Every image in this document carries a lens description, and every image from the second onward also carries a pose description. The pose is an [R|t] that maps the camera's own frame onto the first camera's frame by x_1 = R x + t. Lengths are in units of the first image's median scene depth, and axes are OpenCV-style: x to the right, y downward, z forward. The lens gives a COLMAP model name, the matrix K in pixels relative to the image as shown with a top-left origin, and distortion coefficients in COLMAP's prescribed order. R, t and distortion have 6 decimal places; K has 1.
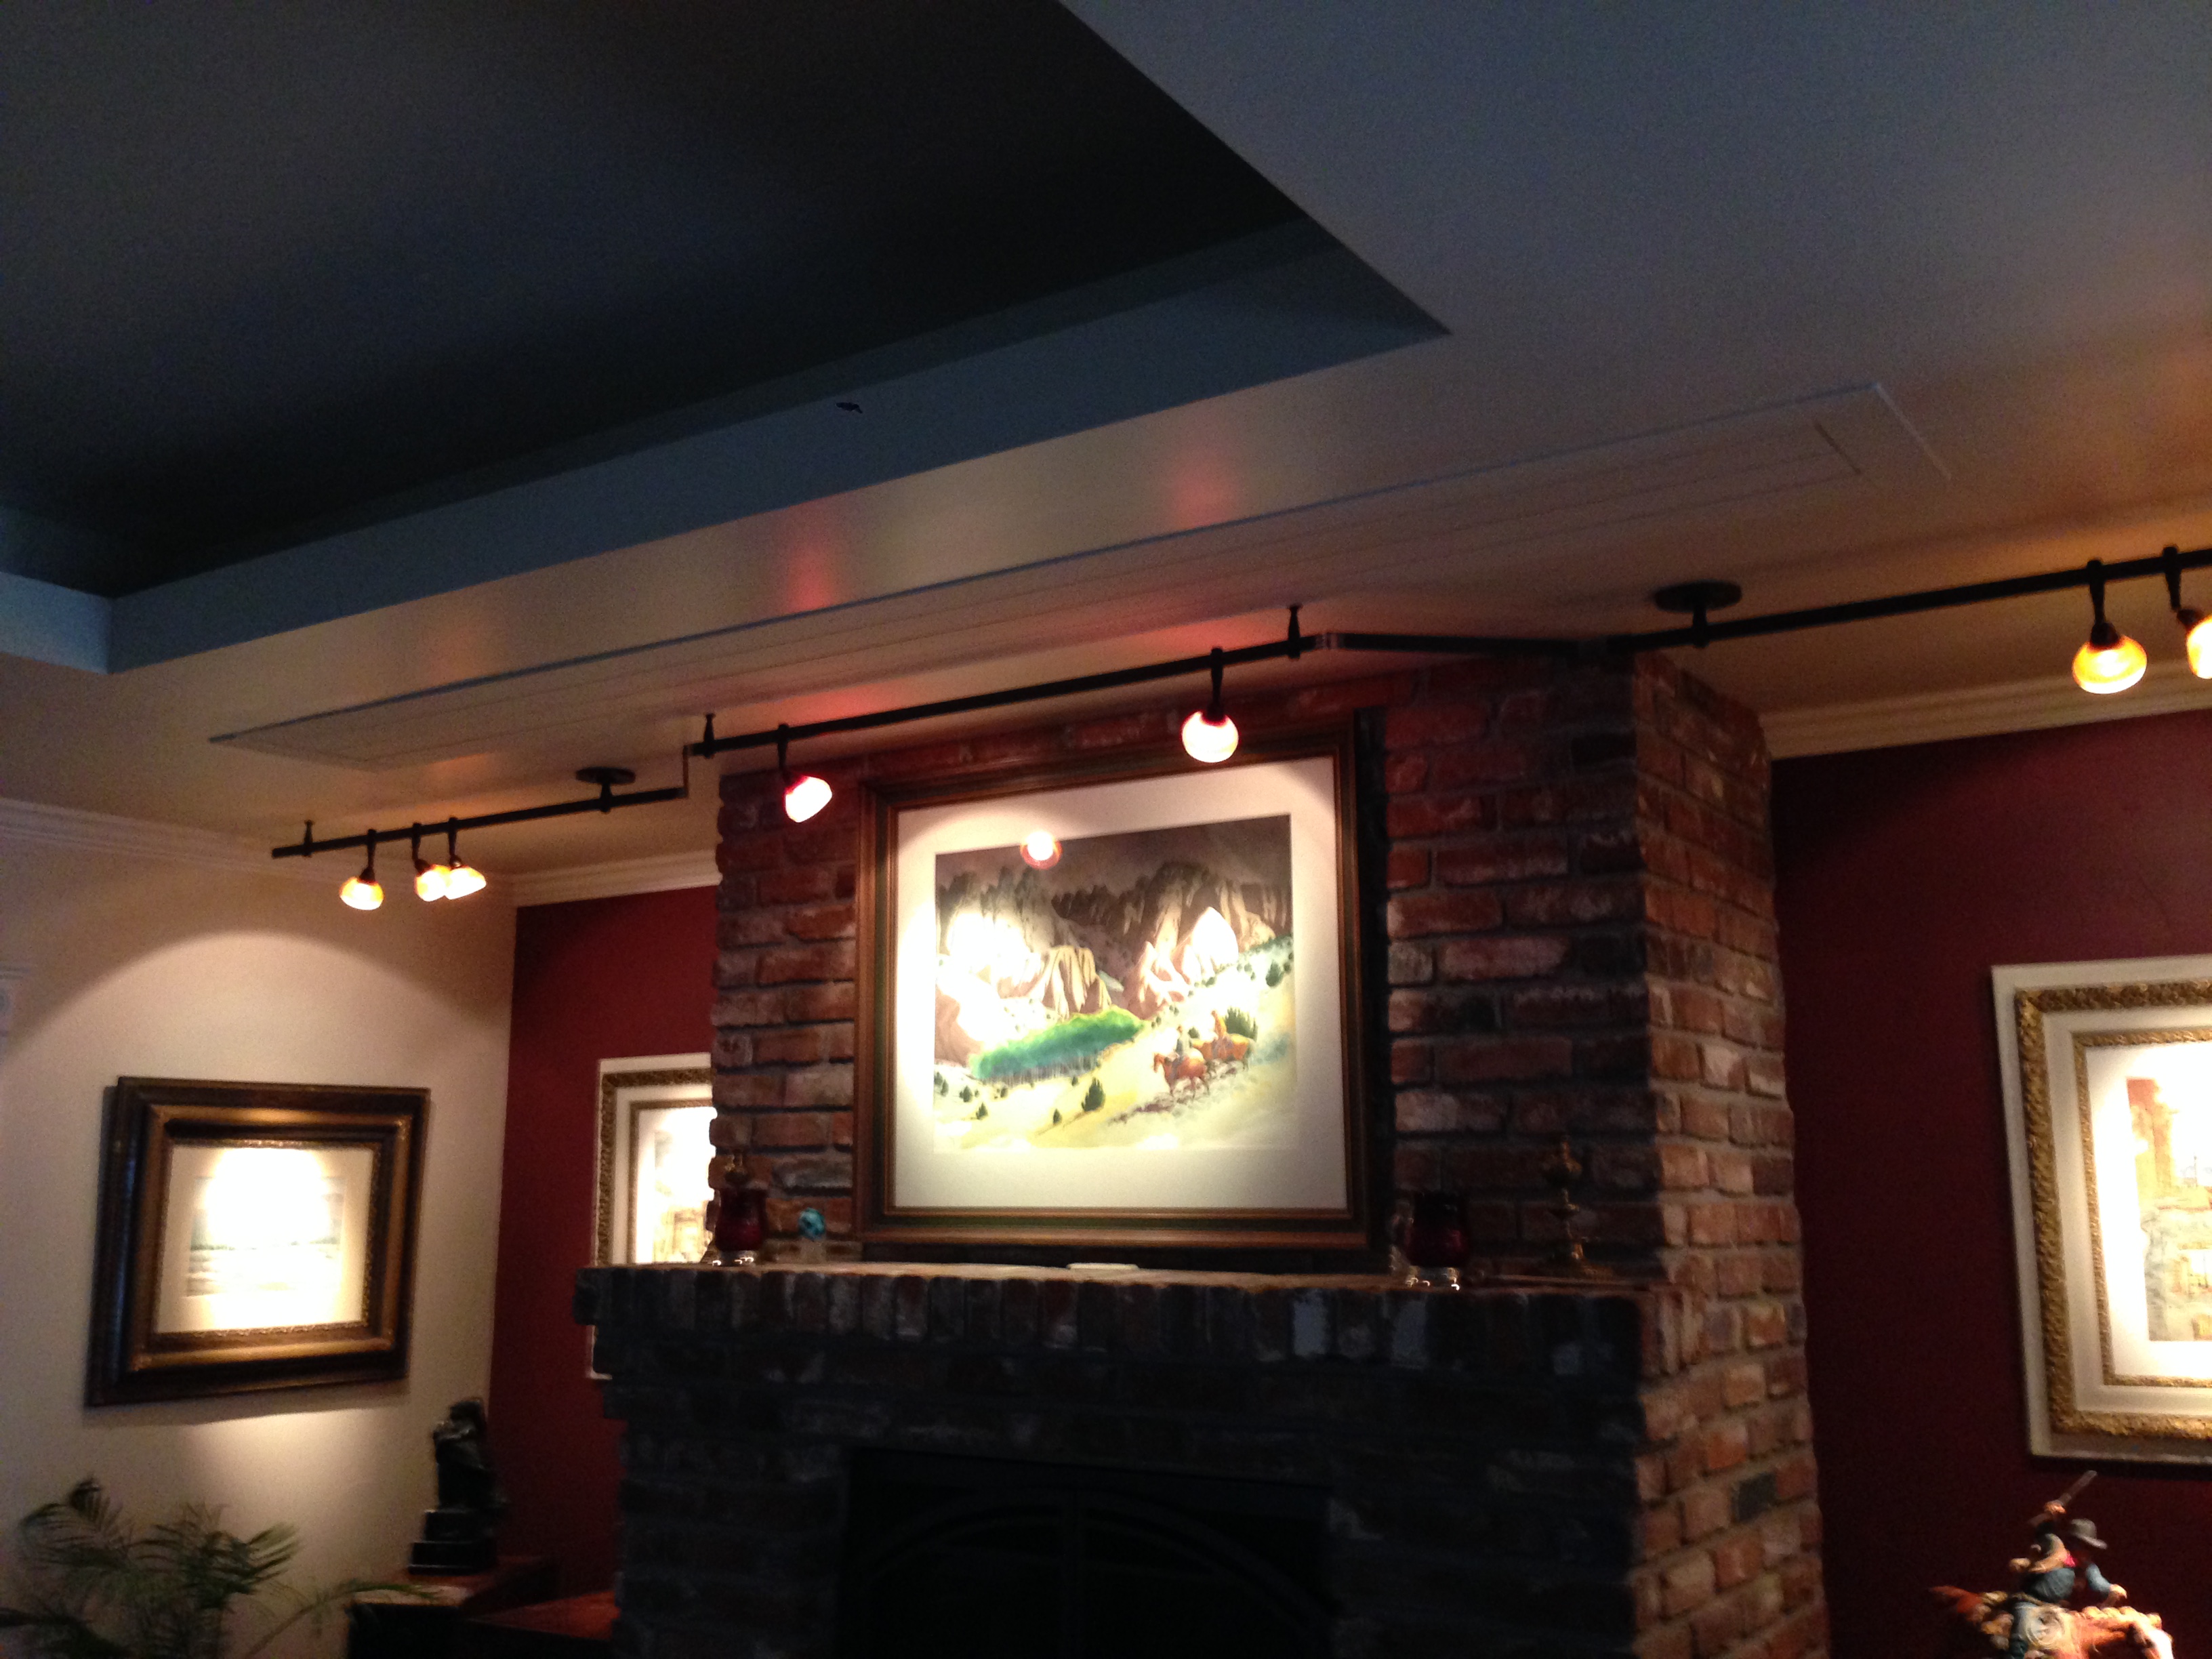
lens RADIAL K [[2044.2, 0, 1120.2], [0, 2044.2, 837.7], [0, 0, 1]] dist [0.060681, 0.000000]
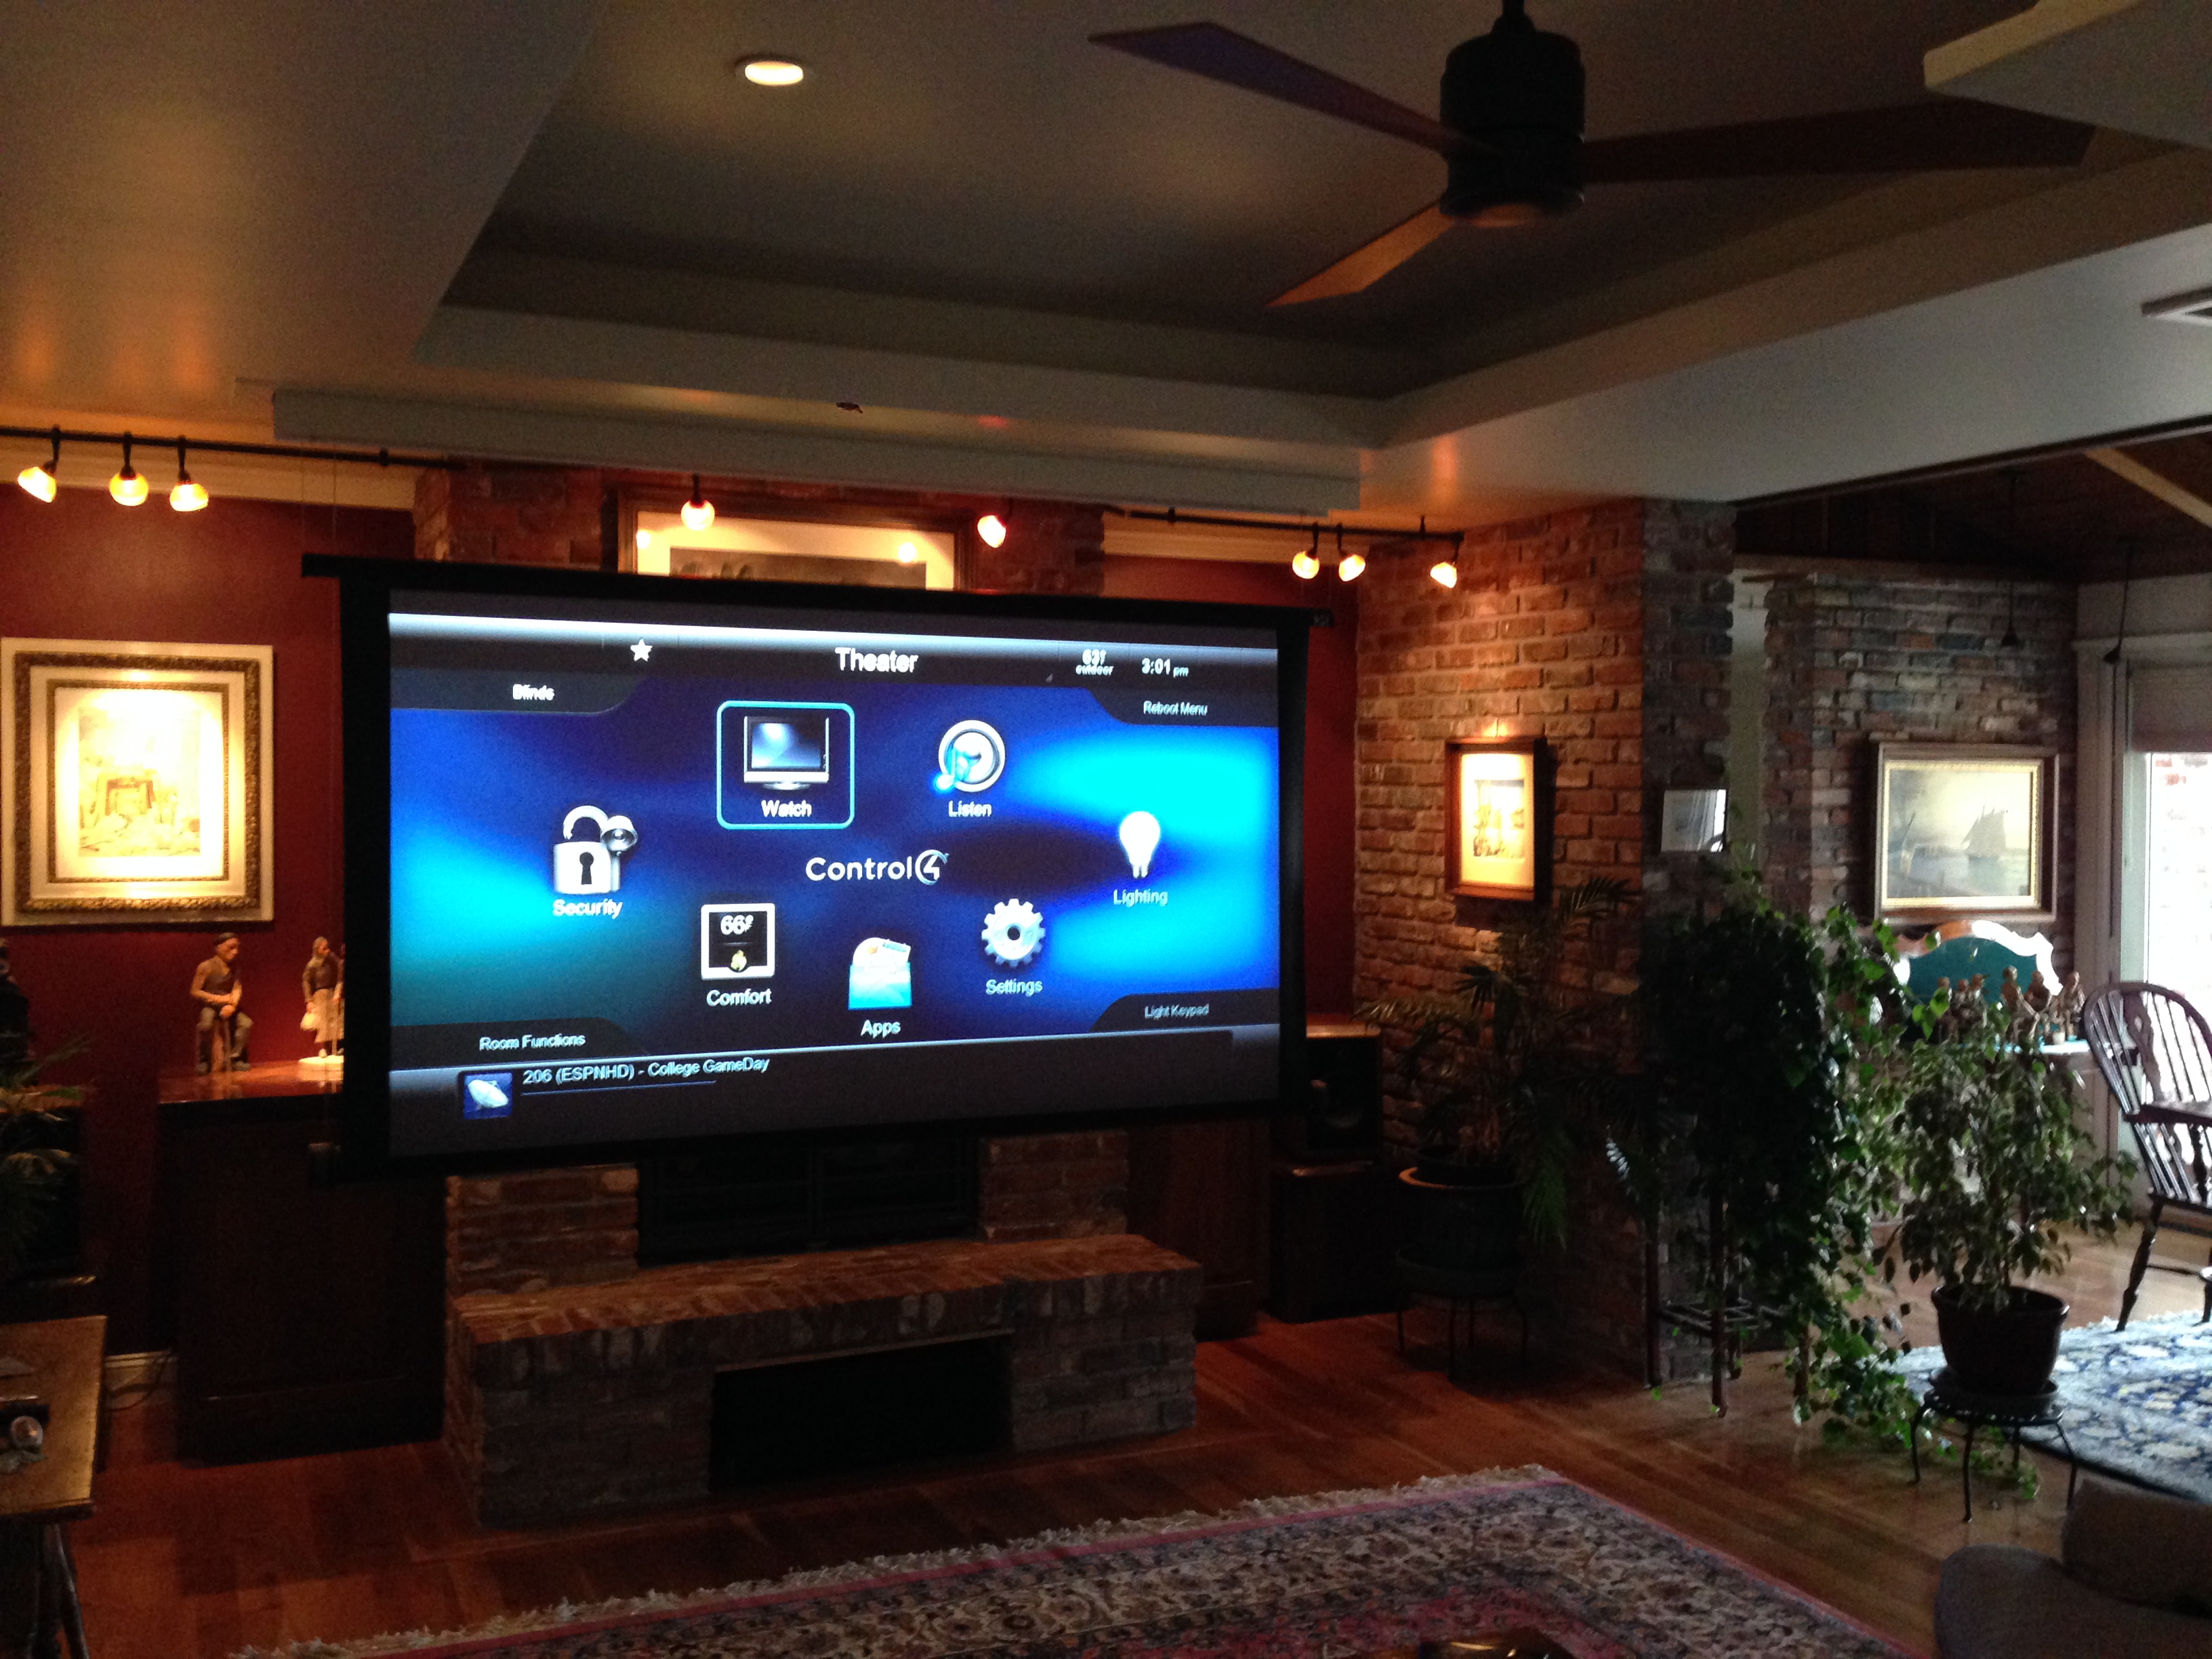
lens RADIAL K [[2044.2, 0, 1113.2], [0, 2044.2, 822.7], [0, 0, 1]] dist [0.060681, 0.000000]
pose [[0.529349, -0.004483, 0.848393, -1.291914], [-0.156251, 0.982366, 0.102682, 0.002267], [-0.833892, -0.186917, 0.519313, -0.087391]]
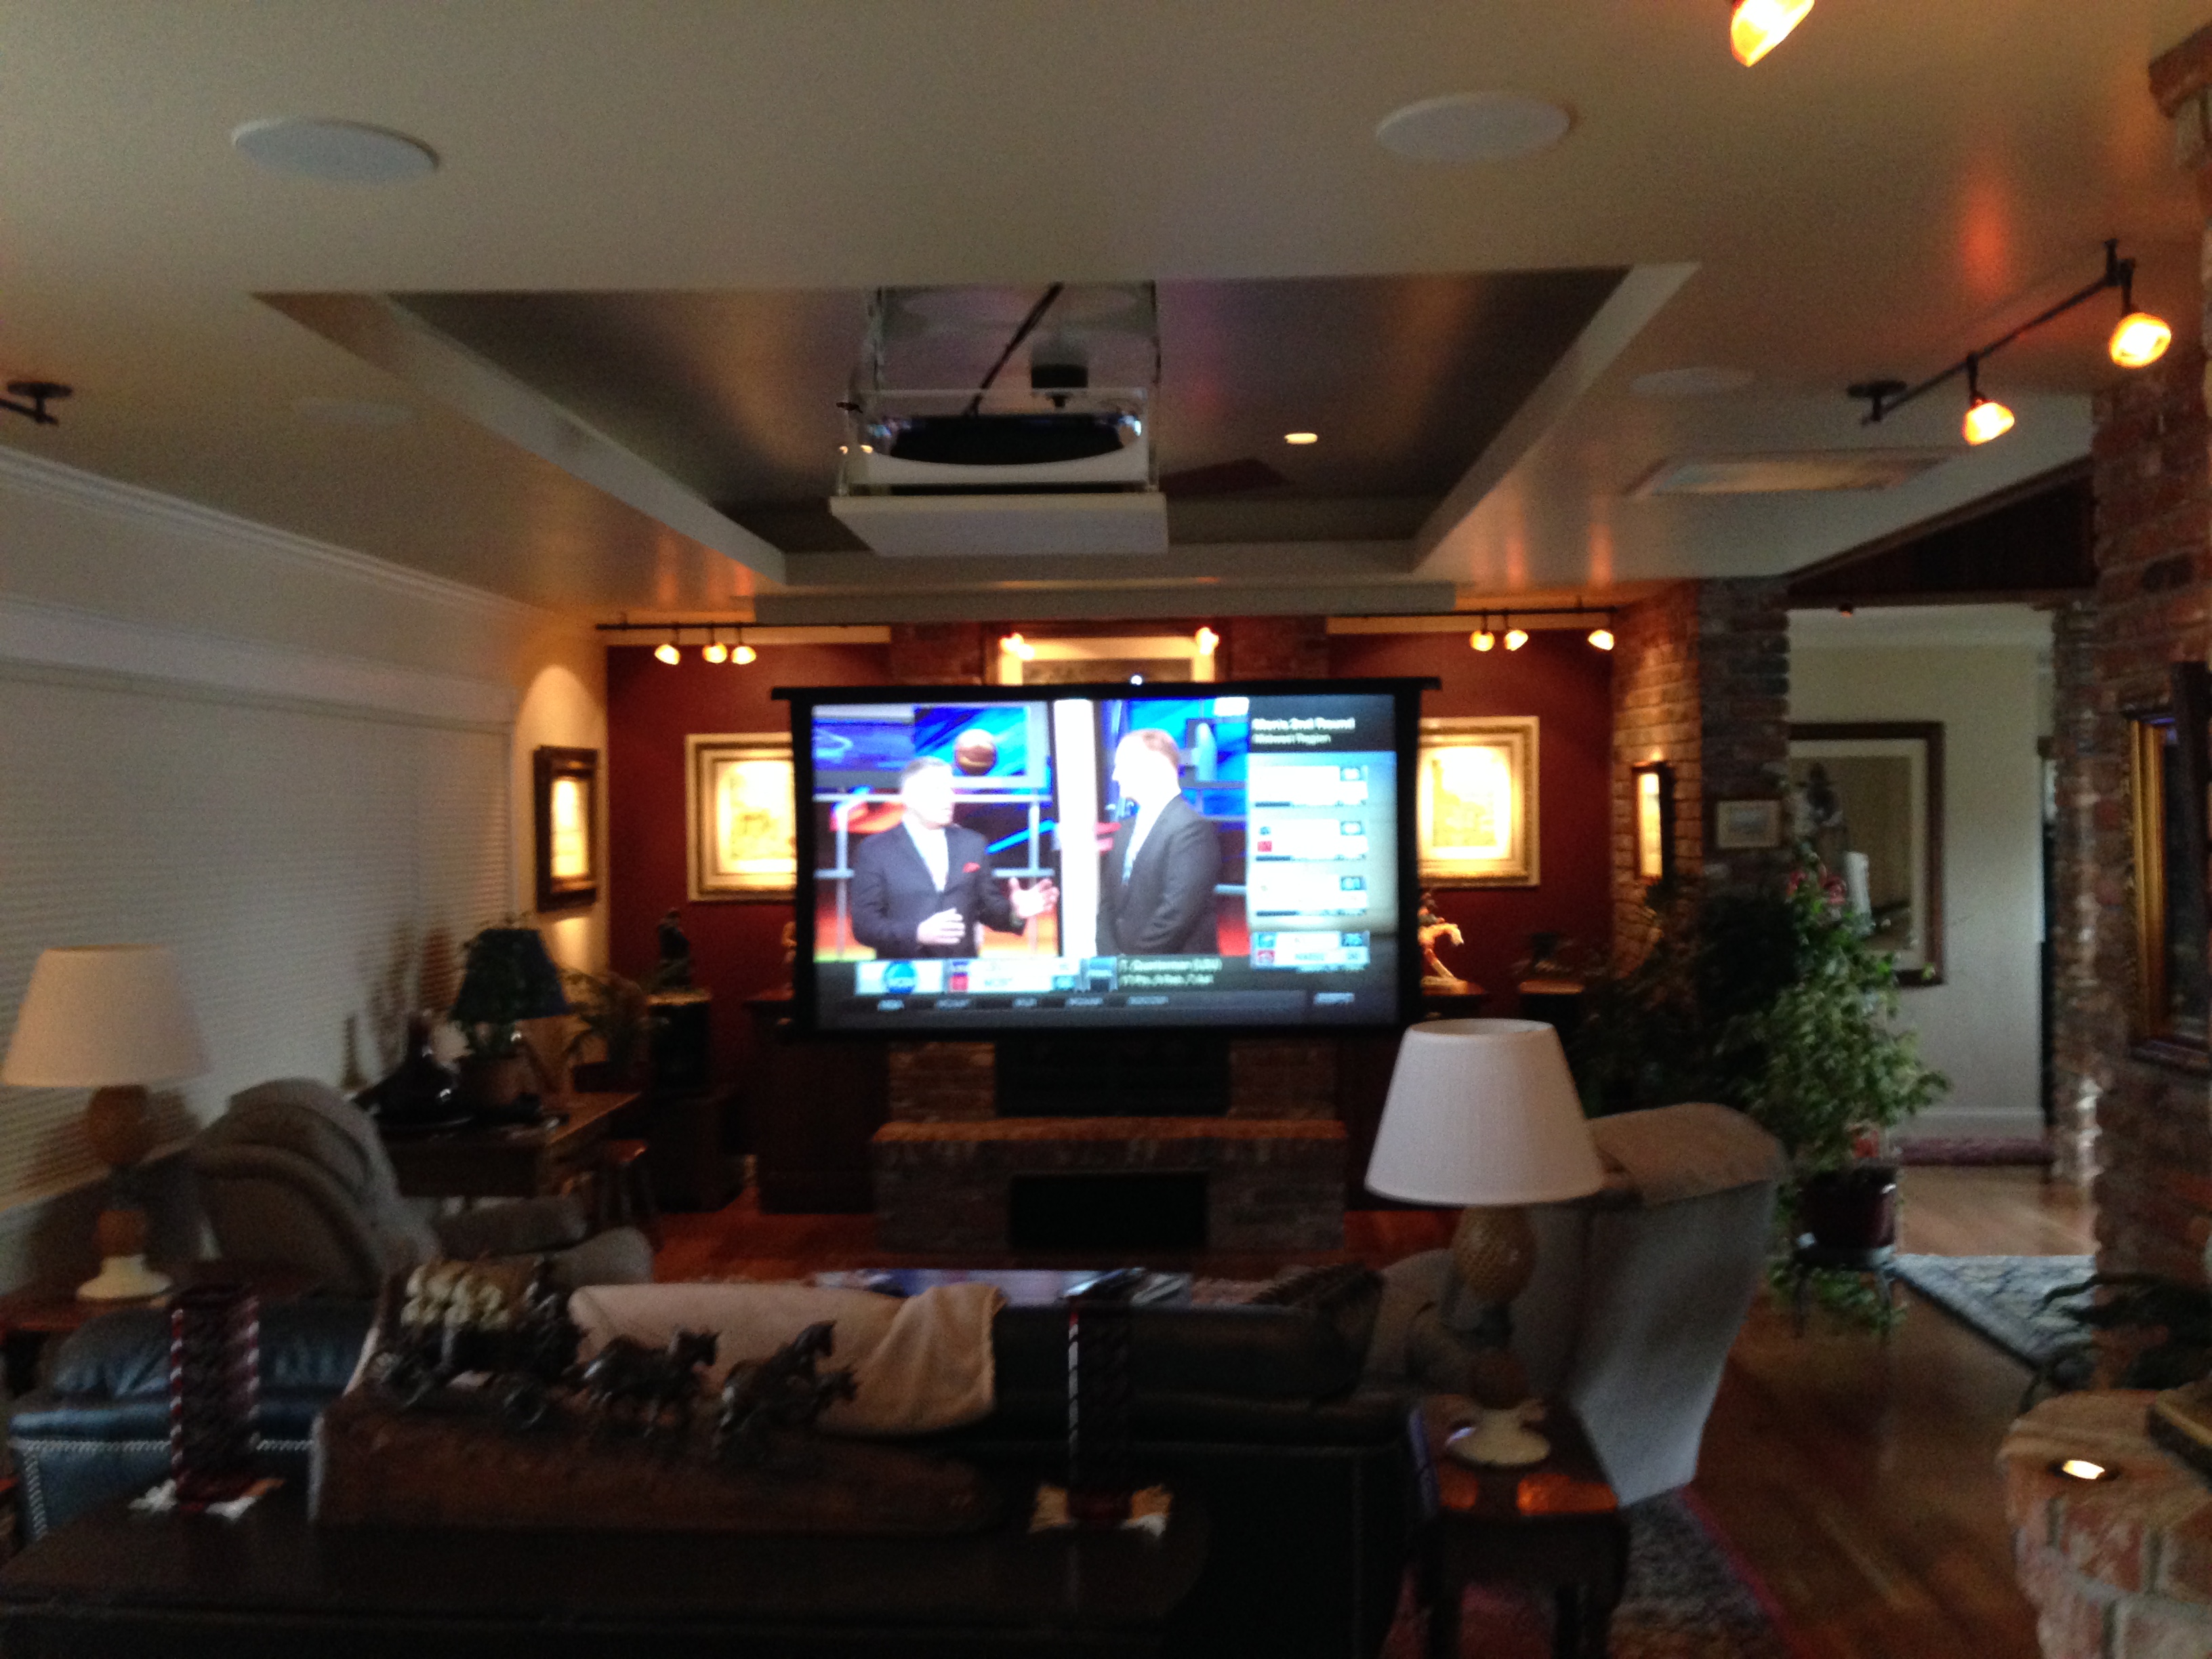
lens RADIAL K [[2044.2, 0, 1113.1], [0, 2044.2, 820.5], [0, 0, 1]] dist [0.060681, 0.000000]
pose [[0.859923, -0.010159, 0.510322, -1.301847], [-0.078693, 0.985209, 0.152216, -0.191941], [-0.504321, -0.171053, 0.846405, -1.160408]]
